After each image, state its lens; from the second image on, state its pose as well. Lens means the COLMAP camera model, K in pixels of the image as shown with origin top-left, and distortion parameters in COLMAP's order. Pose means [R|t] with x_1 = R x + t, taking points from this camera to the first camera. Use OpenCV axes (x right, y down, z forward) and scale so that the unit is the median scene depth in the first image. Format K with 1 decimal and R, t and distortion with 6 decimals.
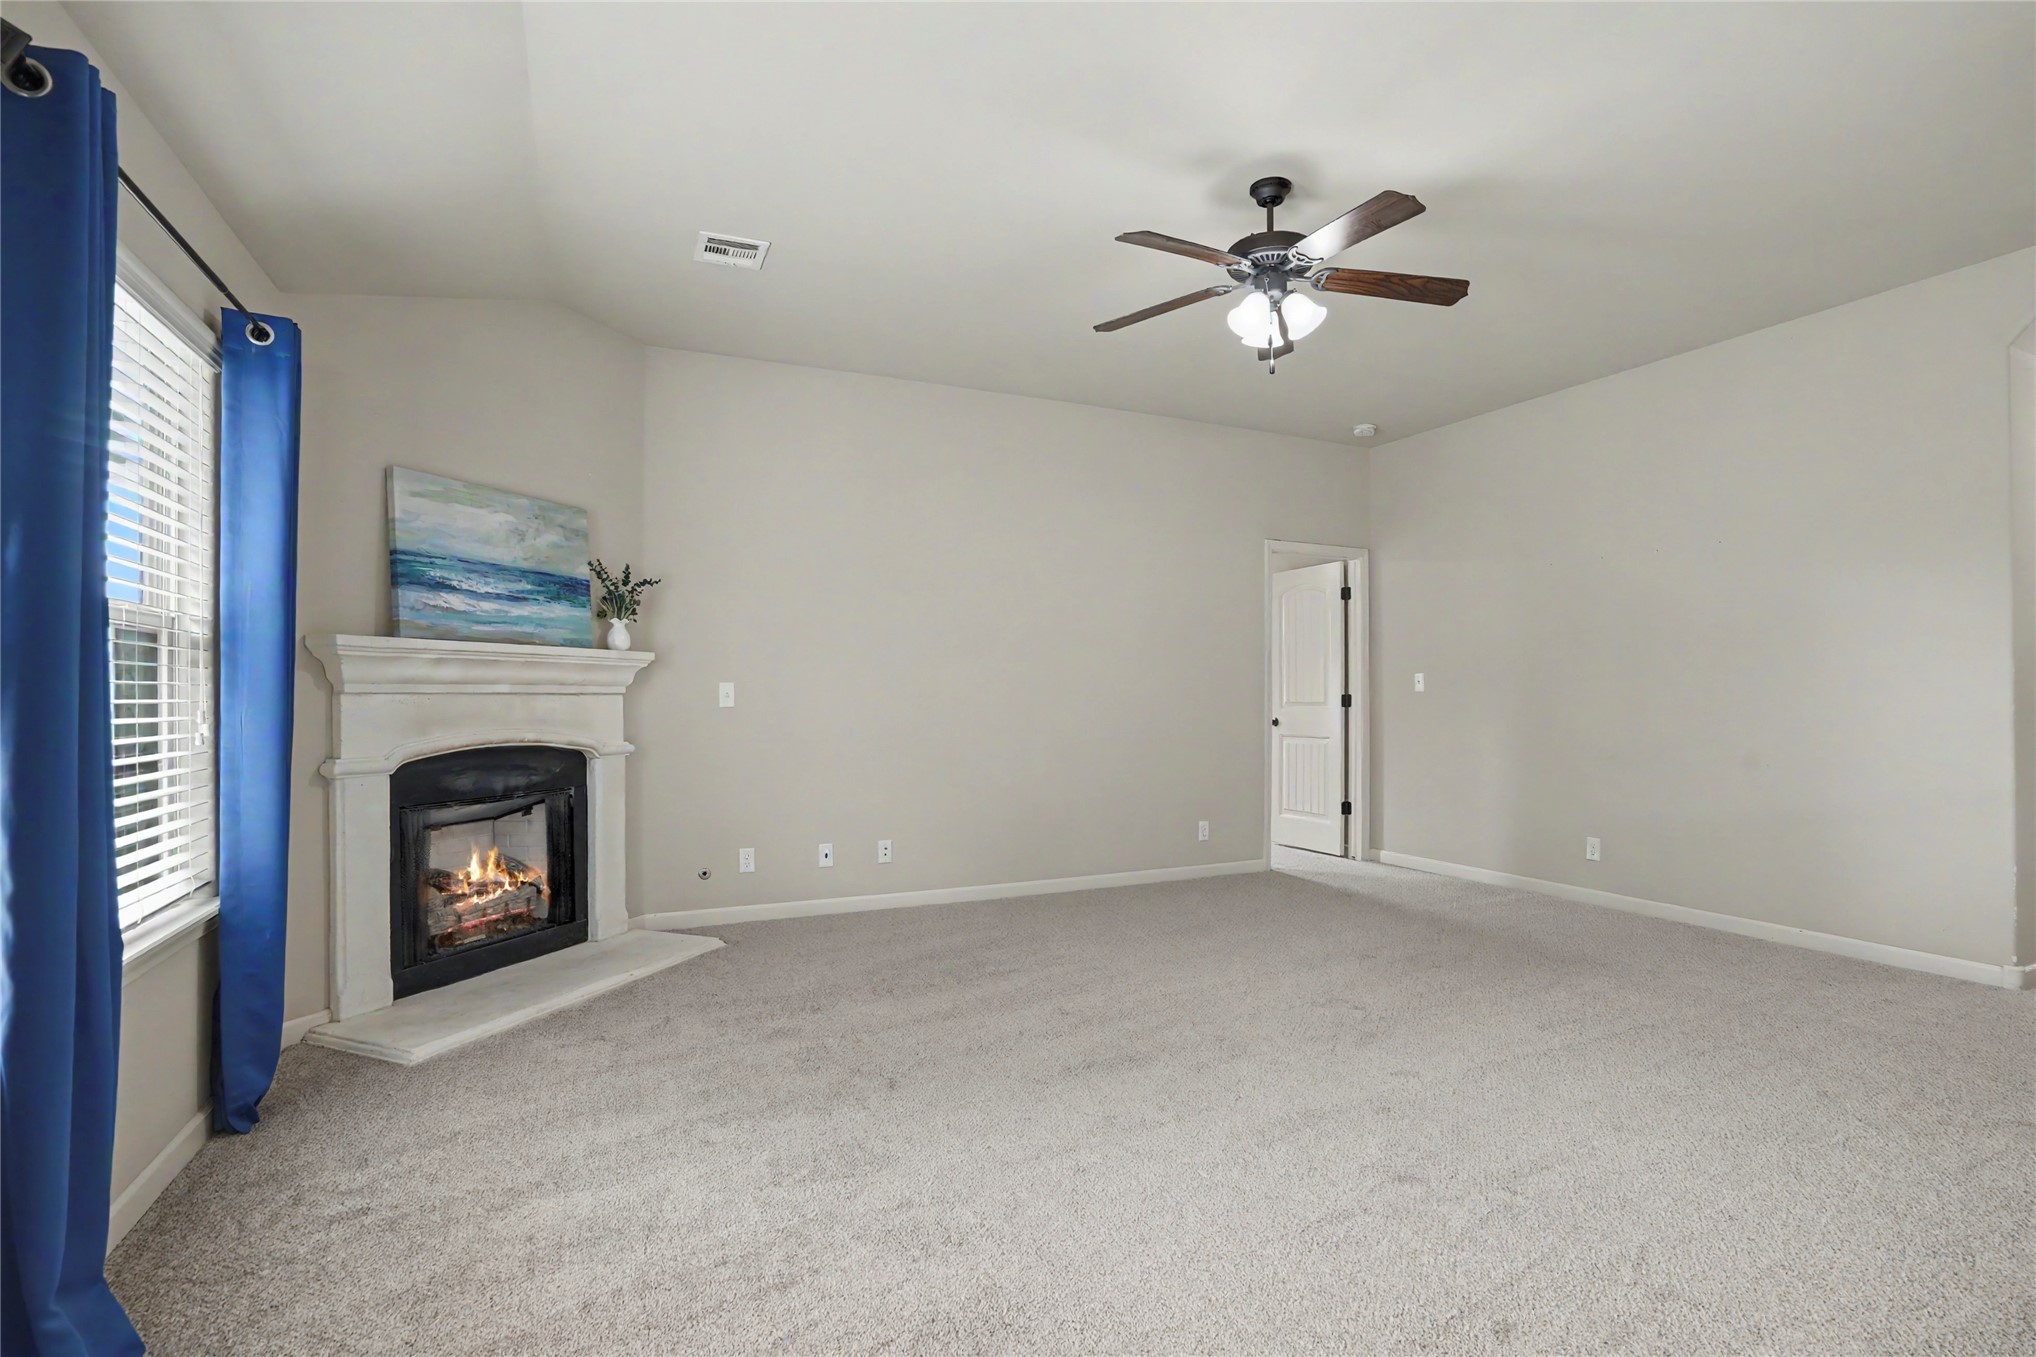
lens RADIAL K [[962.4, 0, 1018.0], [0, 962.4, 678.5], [0, 0, 1]] dist [-0.067205, 0.023818]
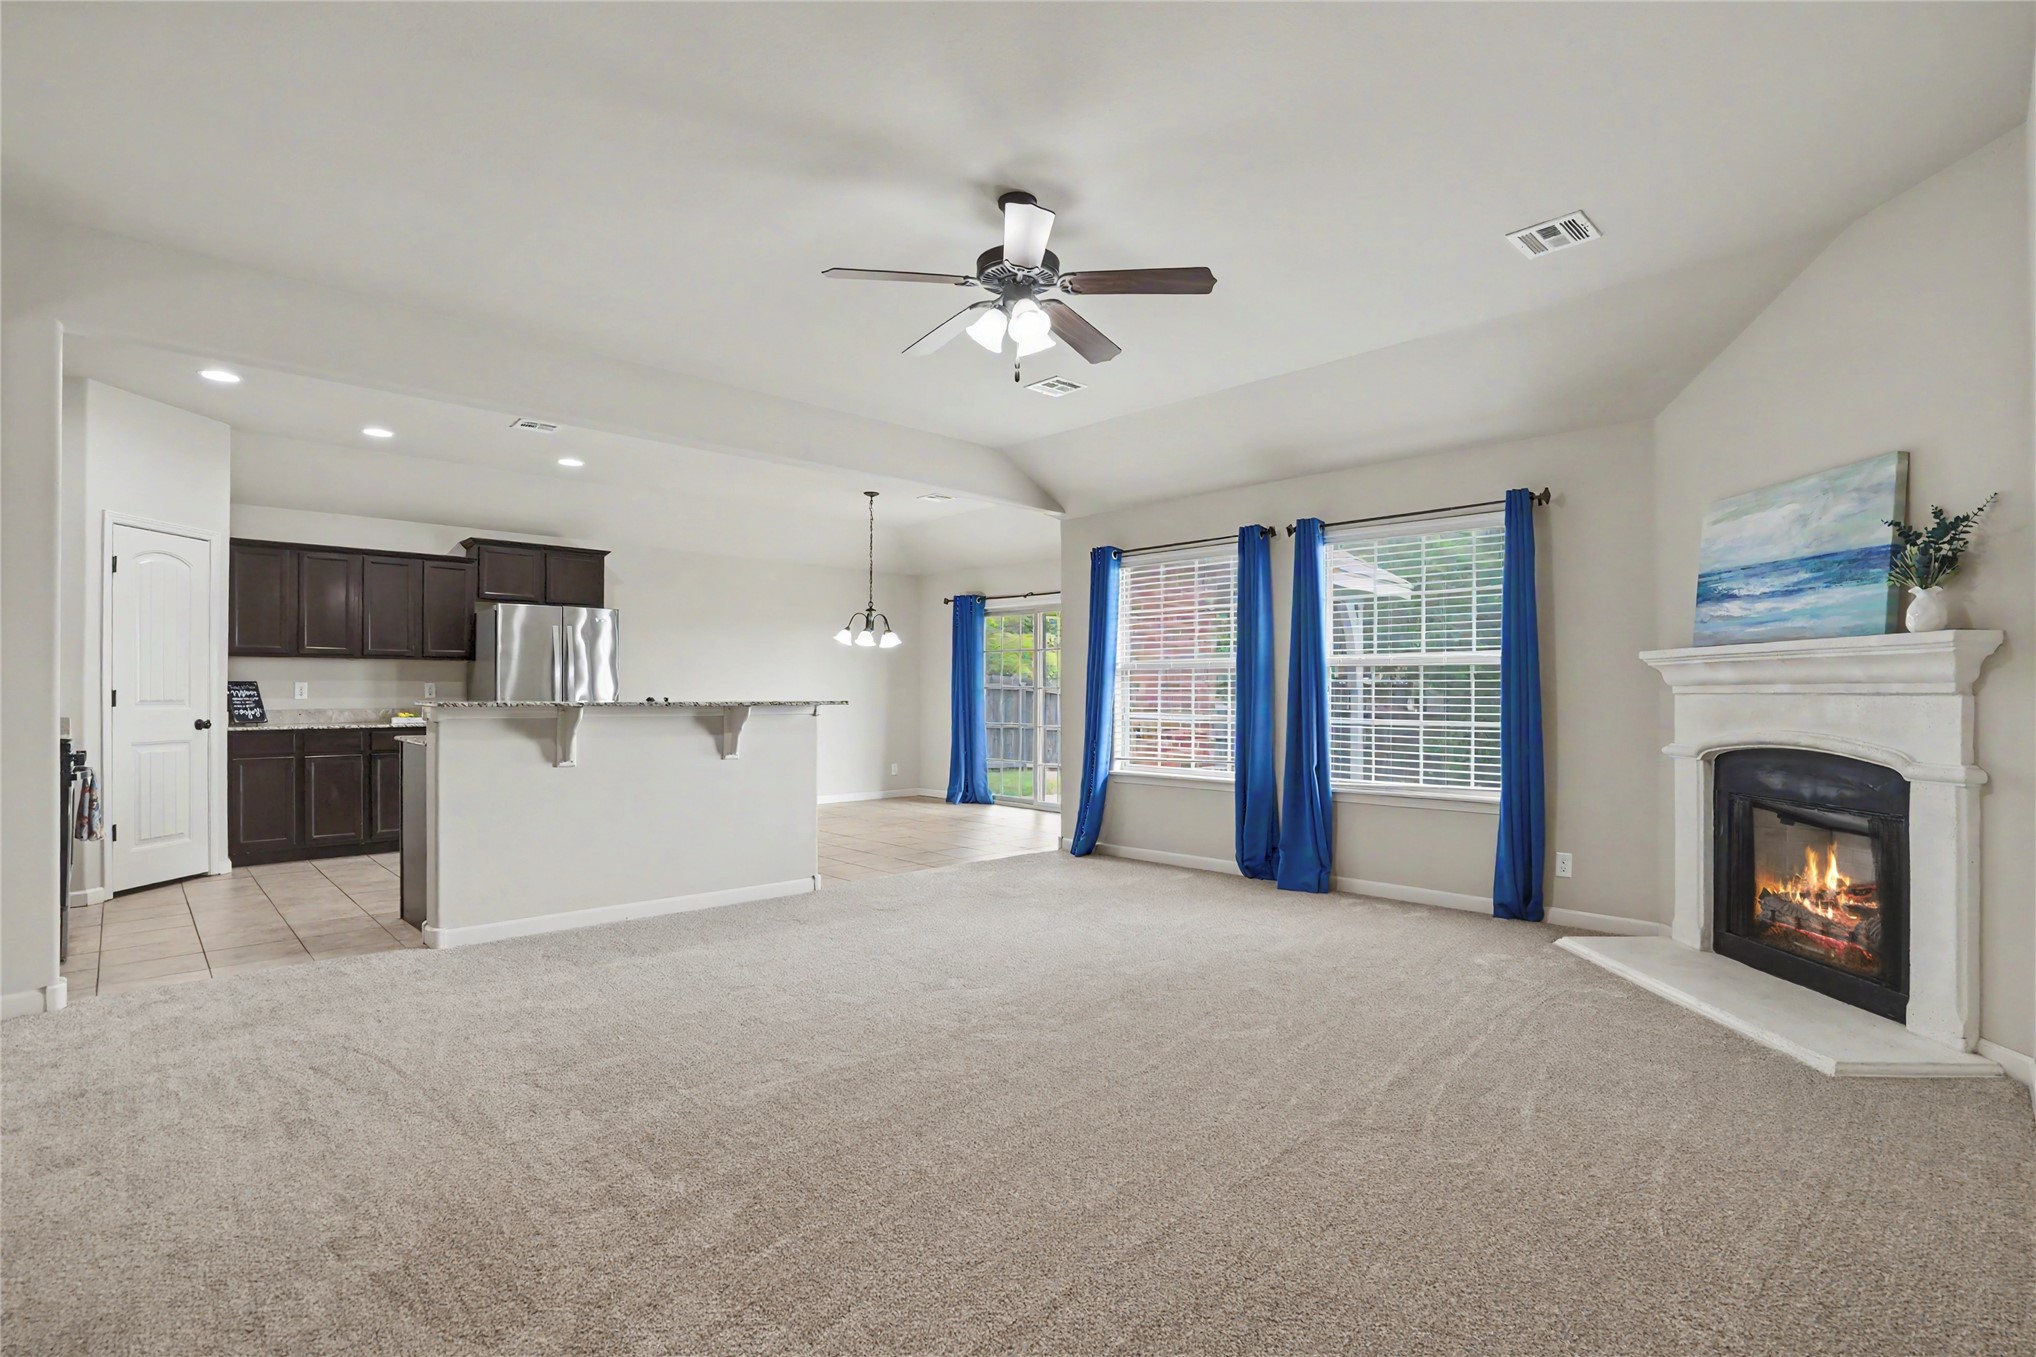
lens RADIAL K [[962.4, 0, 1018.0], [0, 962.4, 678.5], [0, 0, 1]] dist [-0.067205, 0.023818]
pose [[-0.941159, -0.007564, -0.337881, 0.493919], [0.001975, 0.999609, -0.027877, 0.024711], [0.337960, -0.026904, -0.940776, 1.582124]]
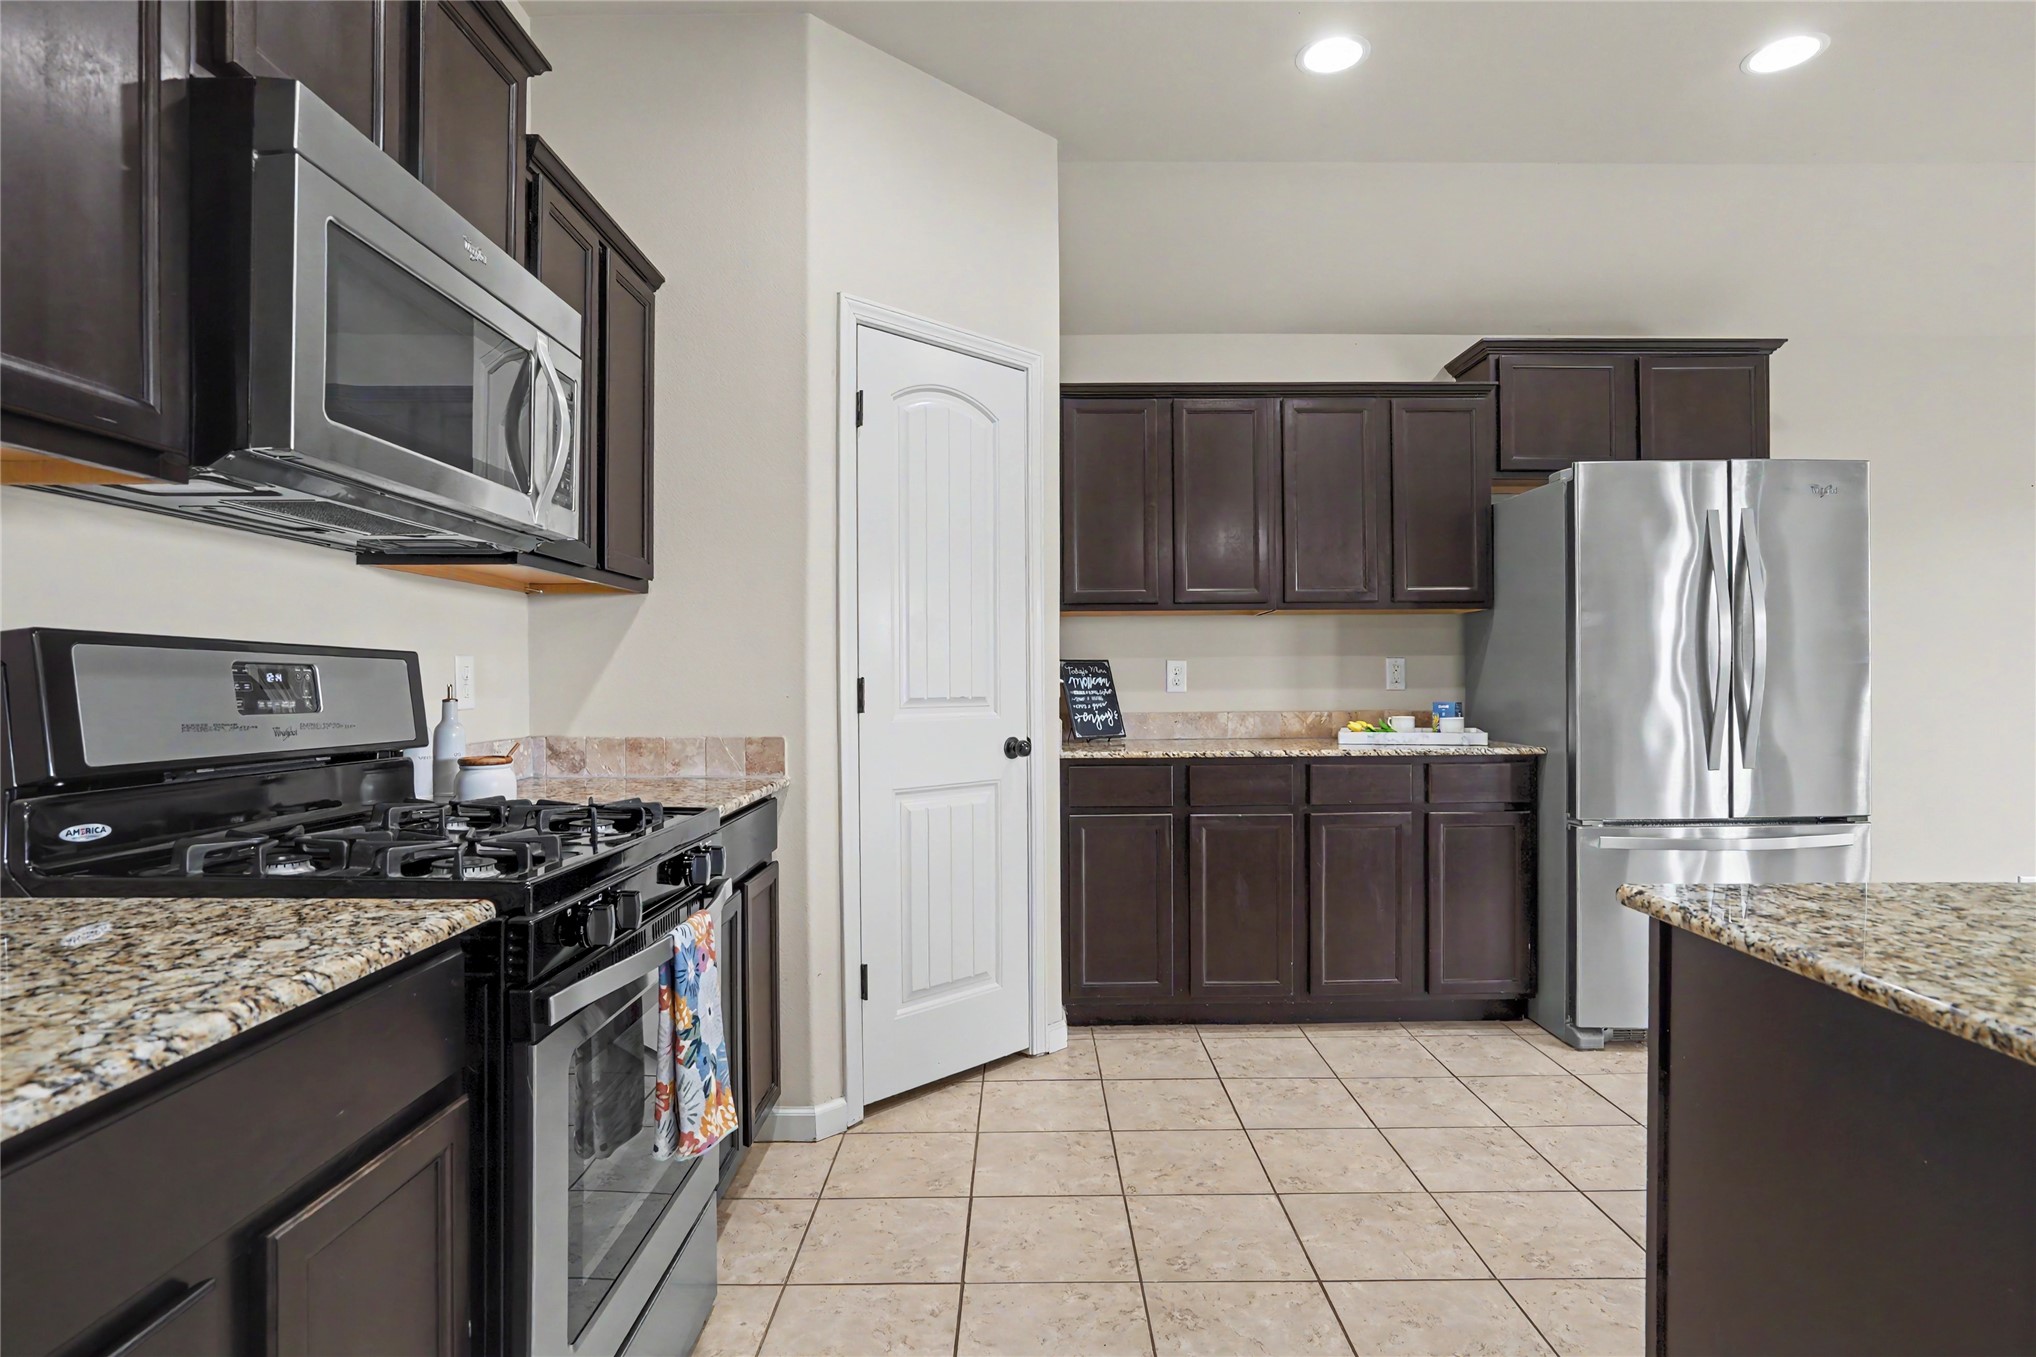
lens RADIAL K [[1042.9, 0, 1018.0], [0, 1042.9, 678.5], [0, 0, 1]] dist [-0.032160, 0.000918]
pose [[-0.907687, 0.003792, 0.419631, 0.875166], [-0.000769, 0.999942, -0.010698, 0.009343], [-0.419647, -0.010033, -0.907632, 0.493708]]
